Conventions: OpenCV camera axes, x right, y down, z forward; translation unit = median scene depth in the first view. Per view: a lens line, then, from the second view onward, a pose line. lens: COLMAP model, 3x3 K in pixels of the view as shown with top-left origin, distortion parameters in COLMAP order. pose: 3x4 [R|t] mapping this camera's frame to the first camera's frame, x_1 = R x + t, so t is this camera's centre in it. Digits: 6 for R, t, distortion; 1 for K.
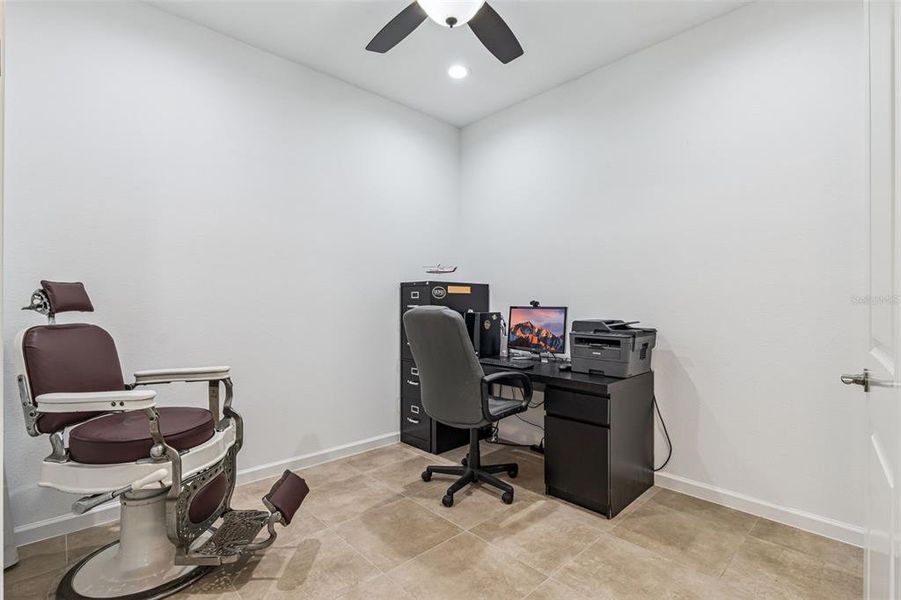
lens RADIAL K [[419.5, 0, 453.8], [0, 419.5, 299.5], [0, 0, 1]] dist [-0.017075, 0.000640]
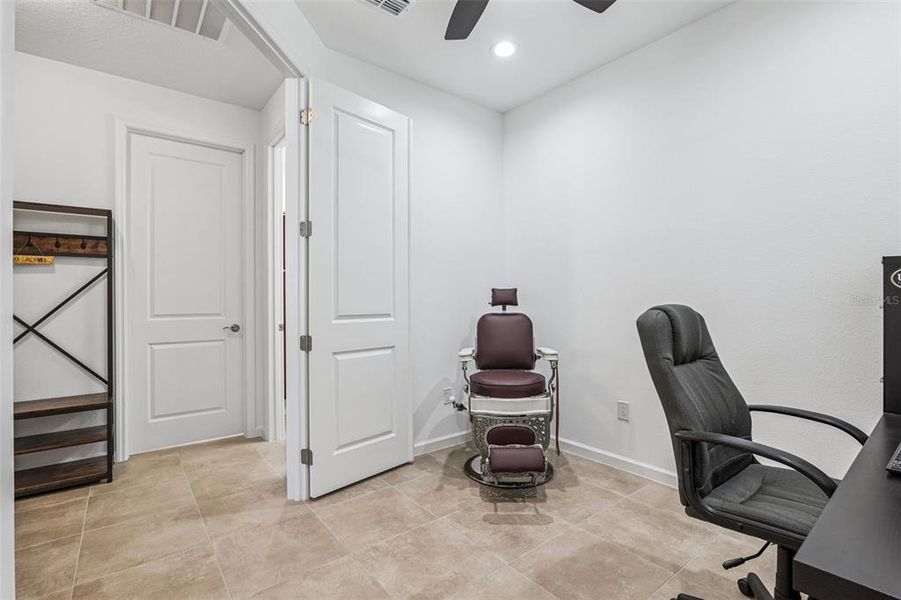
lens RADIAL K [[419.5, 0, 453.8], [0, 419.5, 299.5], [0, 0, 1]] dist [-0.017075, 0.000640]
pose [[-0.083359, -0.001704, -0.996518, 0.571160], [0.006391, 0.999977, -0.002244, 0.004820], [0.996499, -0.006556, -0.083346, 0.630914]]
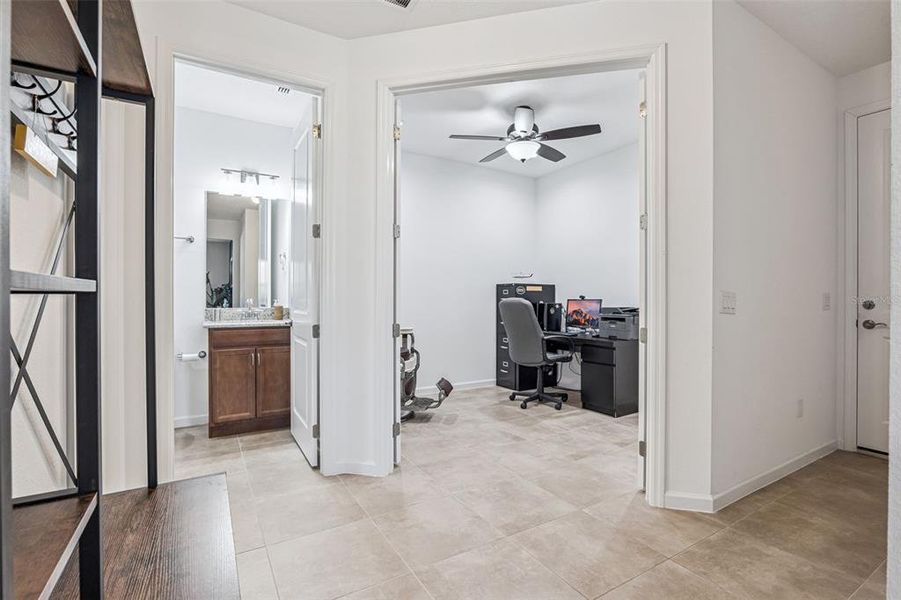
lens RADIAL K [[419.5, 0, 453.8], [0, 419.5, 299.5], [0, 0, 1]] dist [-0.017075, 0.000640]
pose [[0.976956, 0.002870, -0.213419, 0.066737], [-0.001367, 0.999973, 0.007193, 0.008720], [0.213434, -0.006736, 0.976934, -0.726529]]
